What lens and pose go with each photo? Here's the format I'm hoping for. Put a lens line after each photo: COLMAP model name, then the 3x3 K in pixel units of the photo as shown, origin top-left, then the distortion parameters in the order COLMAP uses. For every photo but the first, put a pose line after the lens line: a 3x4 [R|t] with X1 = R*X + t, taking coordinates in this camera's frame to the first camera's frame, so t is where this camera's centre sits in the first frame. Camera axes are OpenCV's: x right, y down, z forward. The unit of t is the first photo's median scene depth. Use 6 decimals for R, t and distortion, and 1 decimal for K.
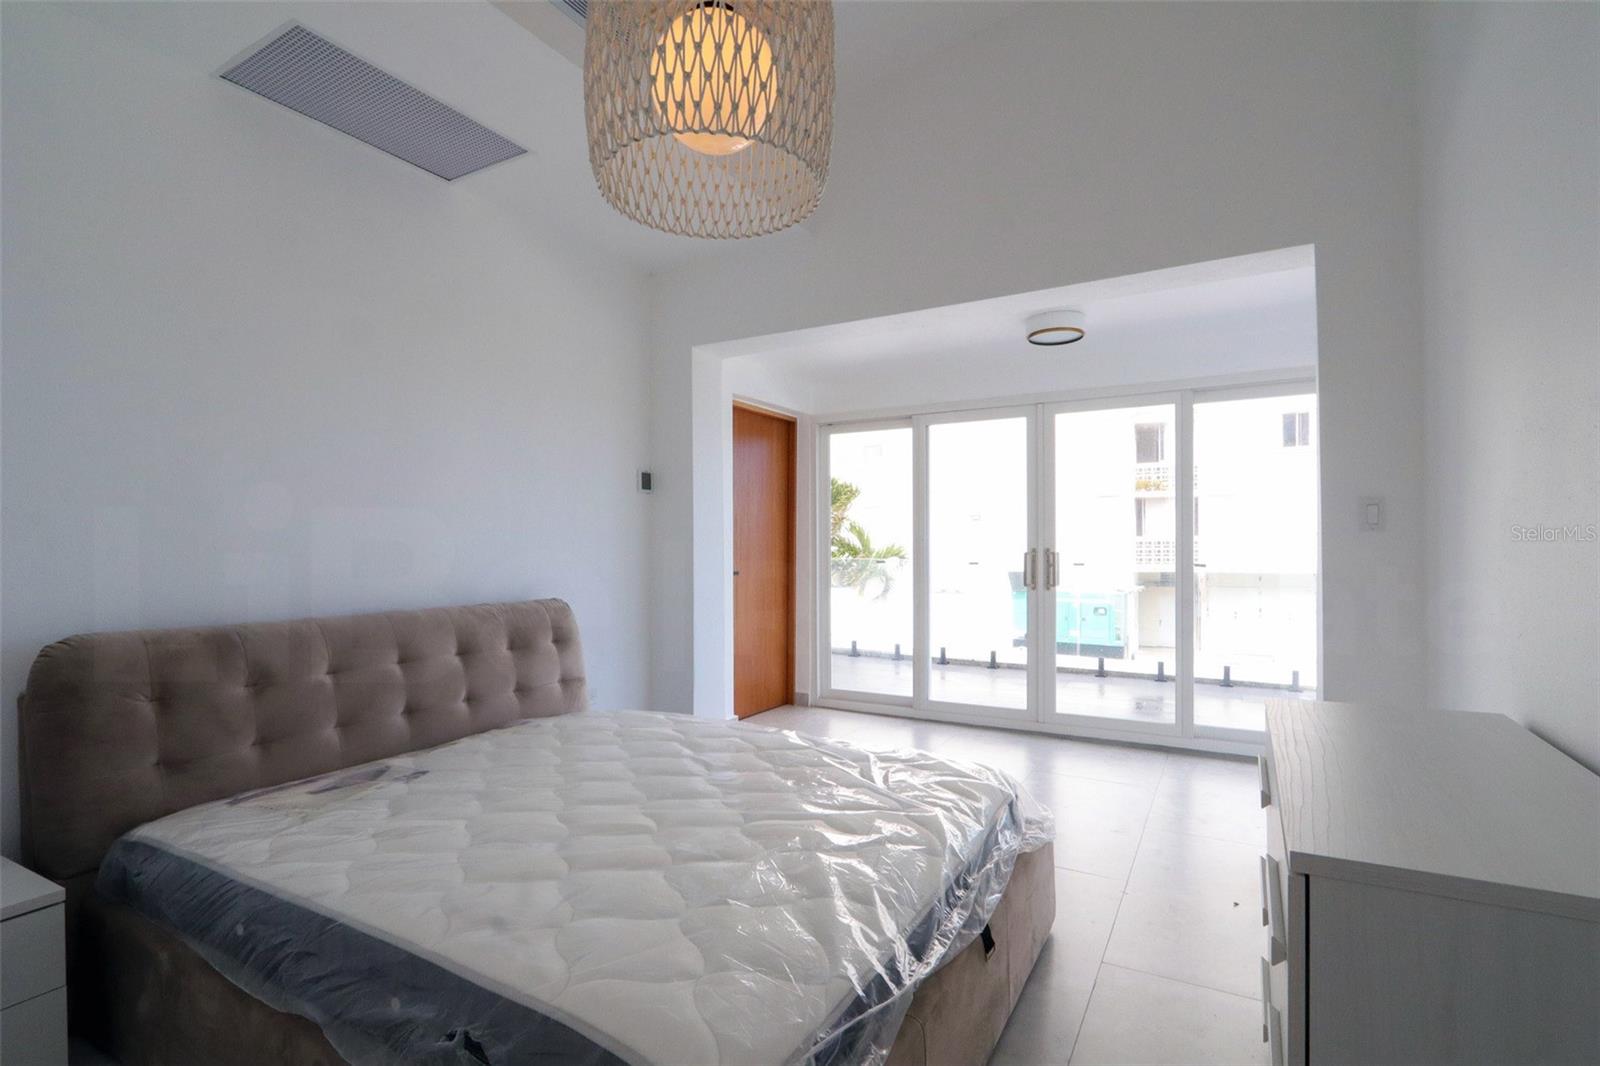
lens RADIAL K [[791.6, 0, 803.7], [0, 791.6, 552.2], [0, 0, 1]] dist [-0.018396, 0.000421]
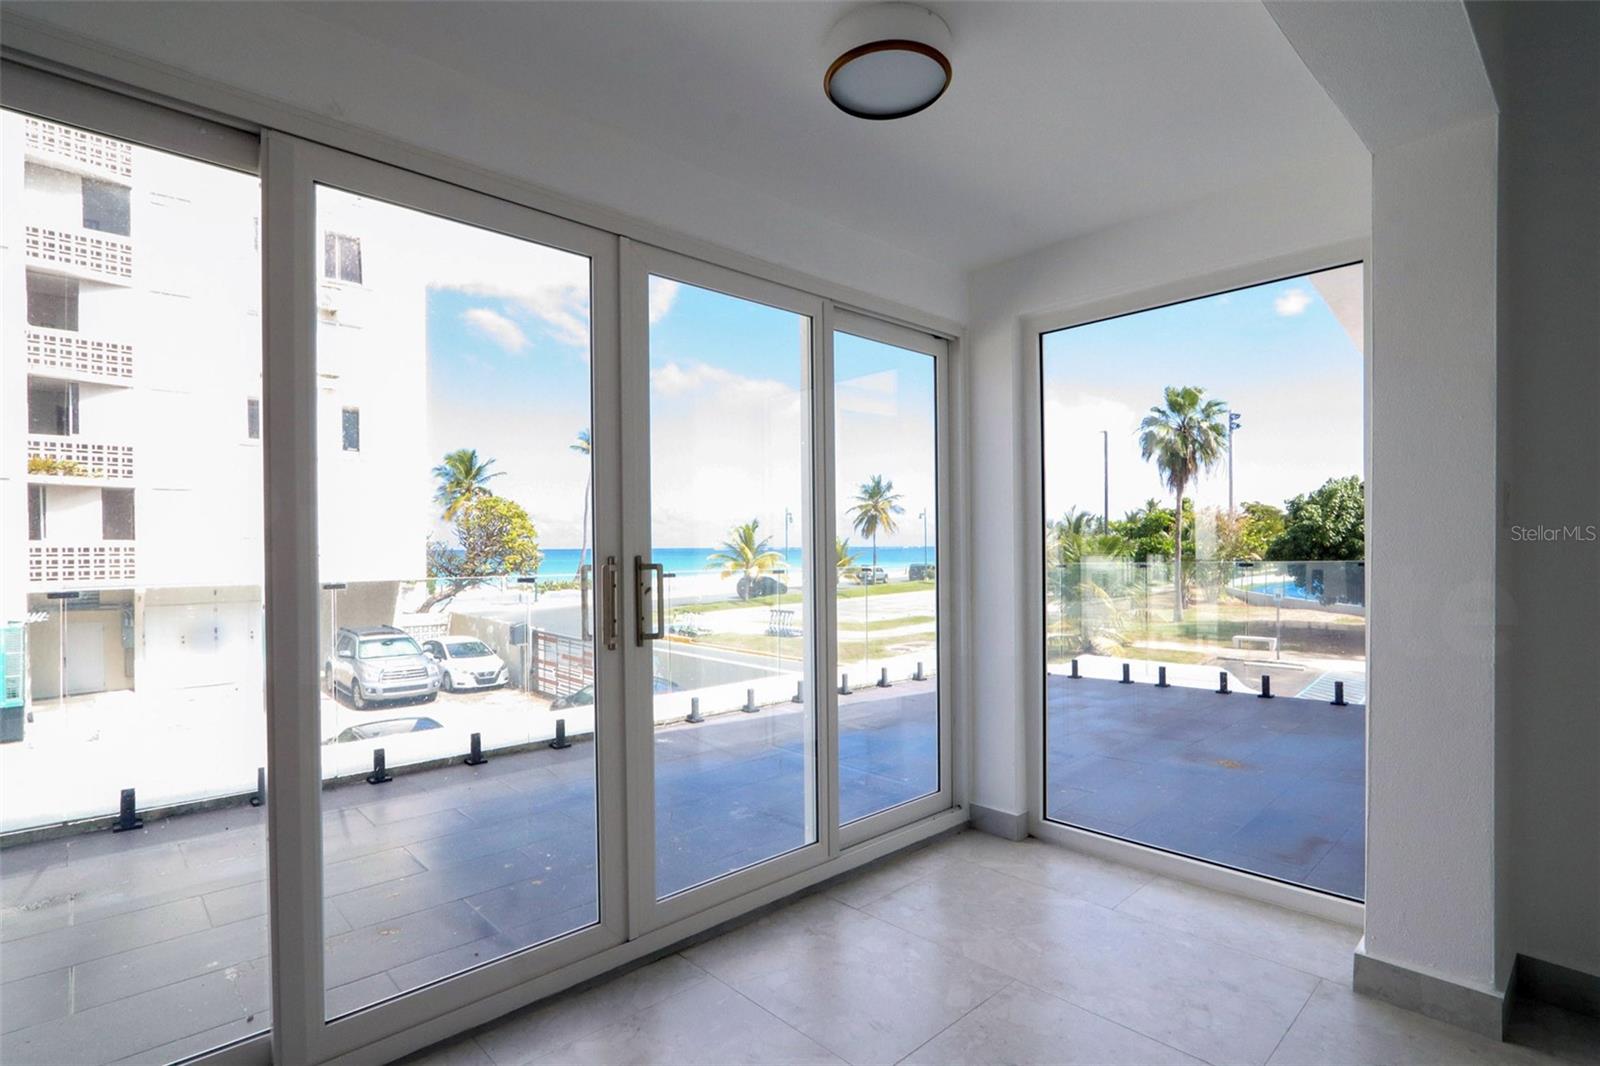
lens RADIAL K [[791.6, 0, 803.7], [0, 791.6, 552.2], [0, 0, 1]] dist [-0.018396, 0.000421]
pose [[0.296208, -0.003050, 0.955119, -0.022403], [0.012245, 0.999925, -0.000605, -0.001283], [-0.955045, 0.011874, 0.296223, 0.165856]]
